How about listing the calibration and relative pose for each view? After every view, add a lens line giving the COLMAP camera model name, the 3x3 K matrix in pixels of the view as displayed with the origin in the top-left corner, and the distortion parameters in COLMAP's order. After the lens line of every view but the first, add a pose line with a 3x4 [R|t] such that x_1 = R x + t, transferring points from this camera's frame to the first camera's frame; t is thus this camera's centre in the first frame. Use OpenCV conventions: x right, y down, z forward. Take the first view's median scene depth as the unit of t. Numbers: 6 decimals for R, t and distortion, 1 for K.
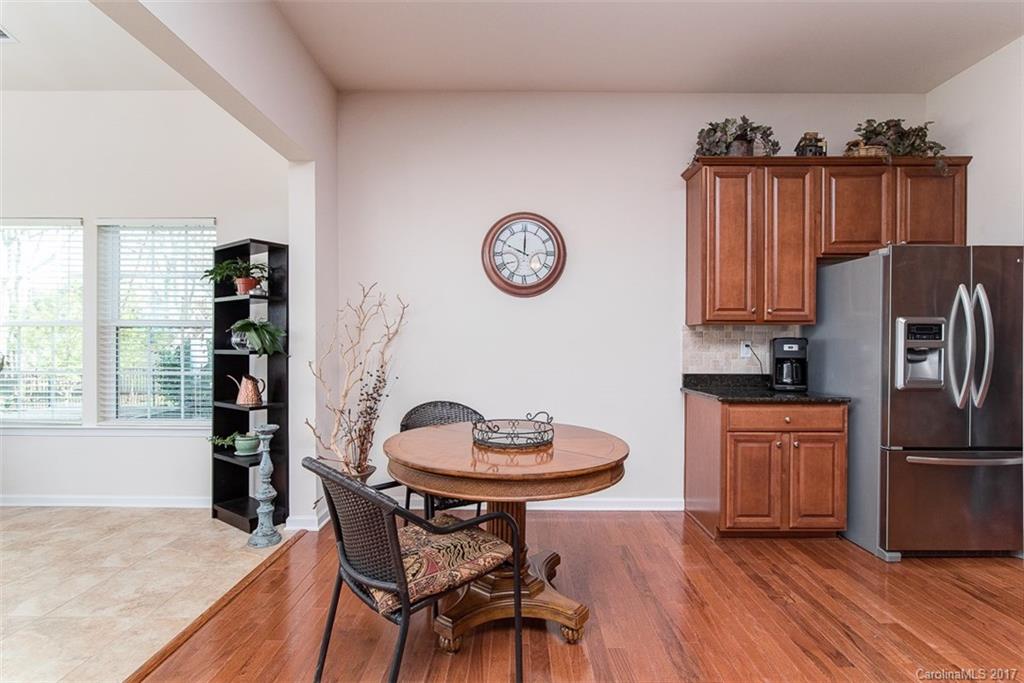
lens RADIAL K [[474.9, 0, 512.0], [0, 474.9, 341.5], [0, 0, 1]] dist [-0.000975, -0.000169]
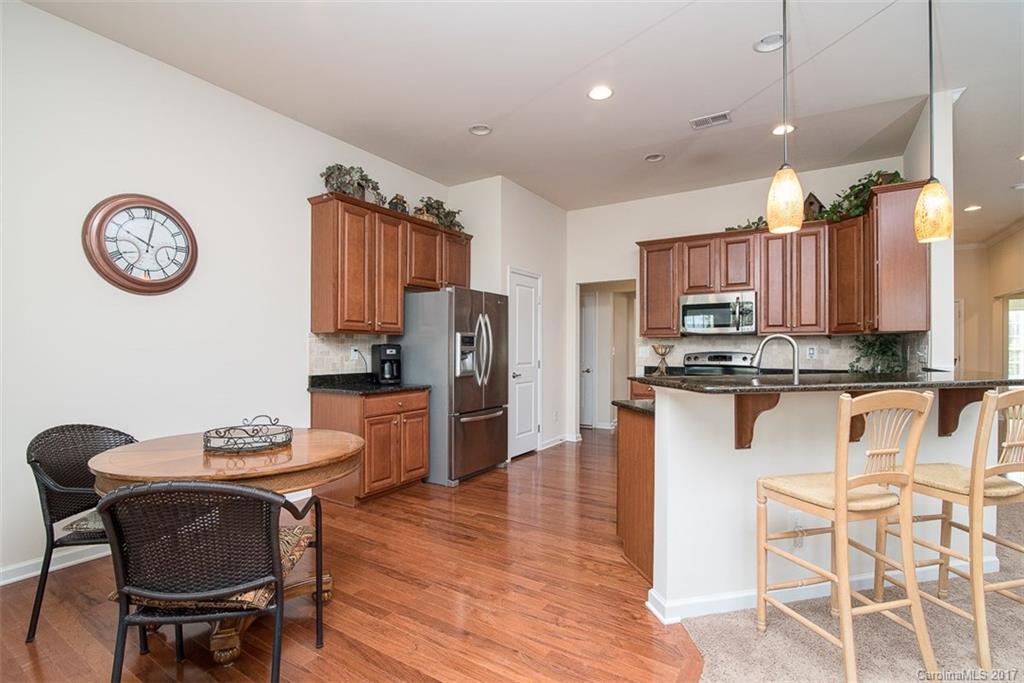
lens RADIAL K [[480.4, 0, 512.0], [0, 480.4, 341.5], [0, 0, 1]] dist [-0.001414, -0.000322]
pose [[0.536144, 0.009196, 0.844076, -0.374594], [-0.001419, 0.999949, -0.009993, -0.002595], [-0.844125, 0.004160, 0.536130, -0.017377]]
